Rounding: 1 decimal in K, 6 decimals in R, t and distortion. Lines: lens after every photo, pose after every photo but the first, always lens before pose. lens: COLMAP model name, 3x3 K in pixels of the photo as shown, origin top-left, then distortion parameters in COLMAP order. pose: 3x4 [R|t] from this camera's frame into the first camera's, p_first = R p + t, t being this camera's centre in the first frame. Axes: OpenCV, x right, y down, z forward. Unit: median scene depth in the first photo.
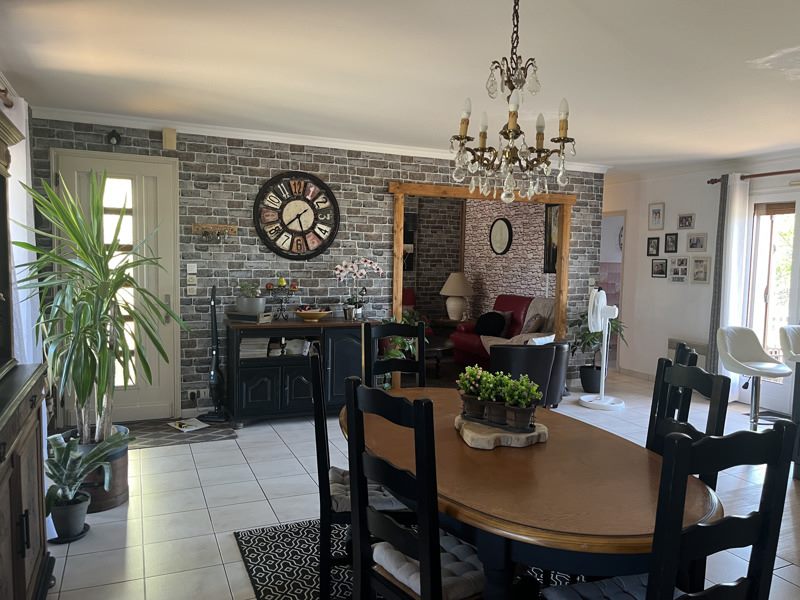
lens RADIAL K [[598.8, 0, 400.0], [0, 598.8, 300.0], [0, 0, 1]] dist [0.105330, -0.110866]
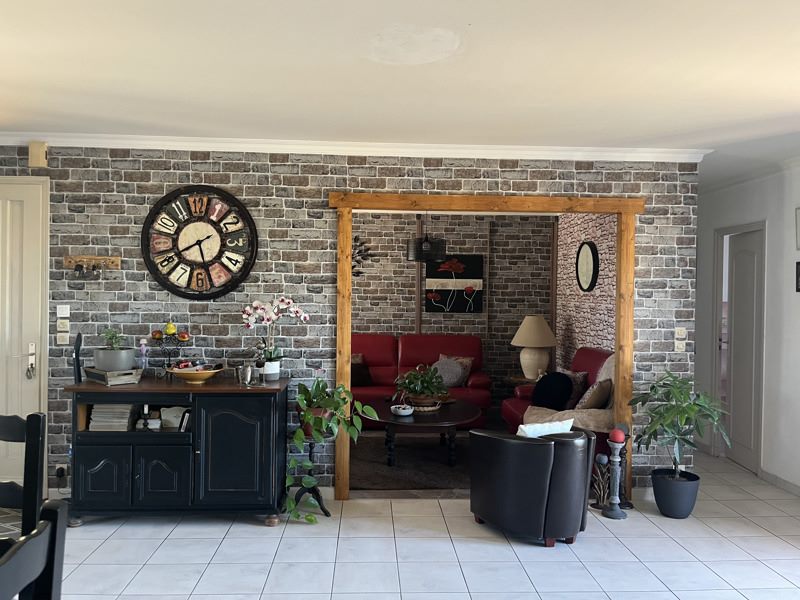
lens RADIAL K [[598.8, 0, 400.0], [0, 598.8, 300.0], [0, 0, 1]] dist [0.105330, -0.110866]
pose [[0.933302, -0.004024, -0.359070, 0.341799], [-0.019975, 0.997807, -0.063104, -0.023318], [0.358536, 0.066068, 0.931175, 0.379756]]
